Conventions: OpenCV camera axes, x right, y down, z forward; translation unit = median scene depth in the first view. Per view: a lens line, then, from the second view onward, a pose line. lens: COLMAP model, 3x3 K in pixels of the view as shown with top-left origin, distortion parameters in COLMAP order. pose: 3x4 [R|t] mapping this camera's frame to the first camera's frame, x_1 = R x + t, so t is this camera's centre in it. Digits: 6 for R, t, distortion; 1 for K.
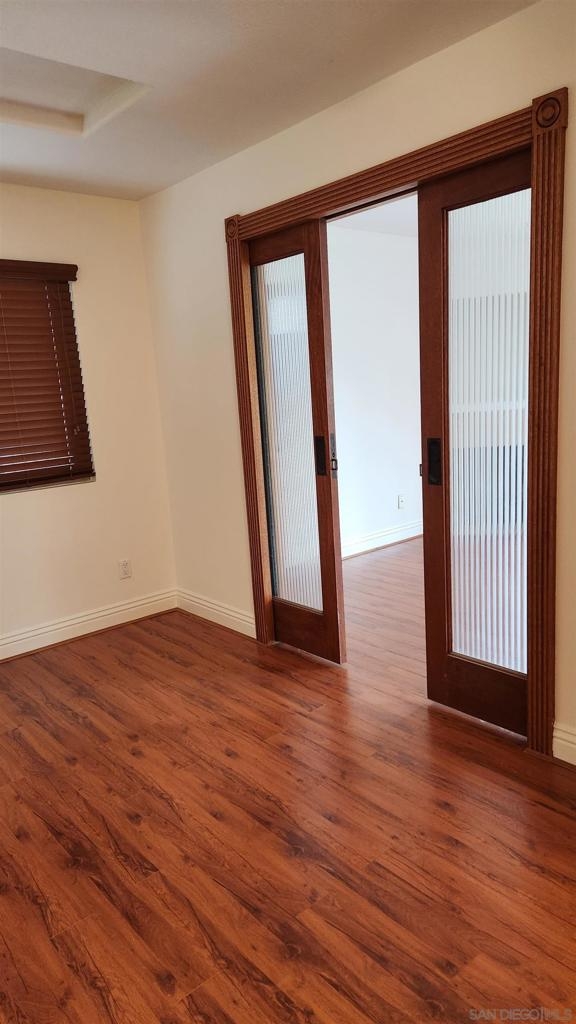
lens RADIAL K [[696.5, 0, 288.0], [0, 696.5, 512.0], [0, 0, 1]] dist [0.042070, -0.003069]
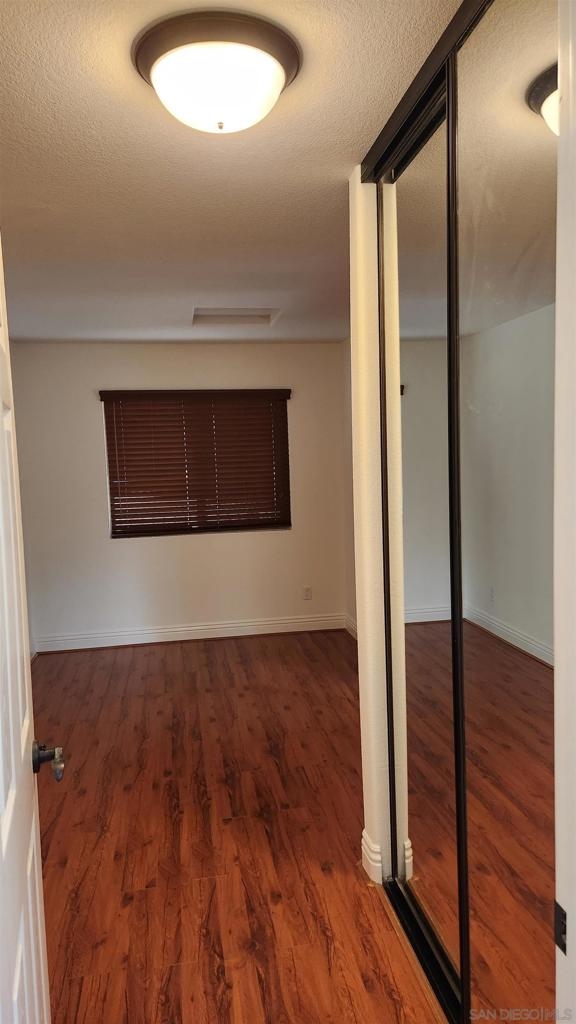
lens RADIAL K [[673.0, 0, 288.0], [0, 673.0, 512.0], [0, 0, 1]] dist [-0.002891, -0.004345]
pose [[0.863669, 0.084152, -0.496985, 0.596947], [-0.125817, 0.990747, -0.050889, -0.012611], [0.488105, 0.106480, 0.866265, -0.334827]]
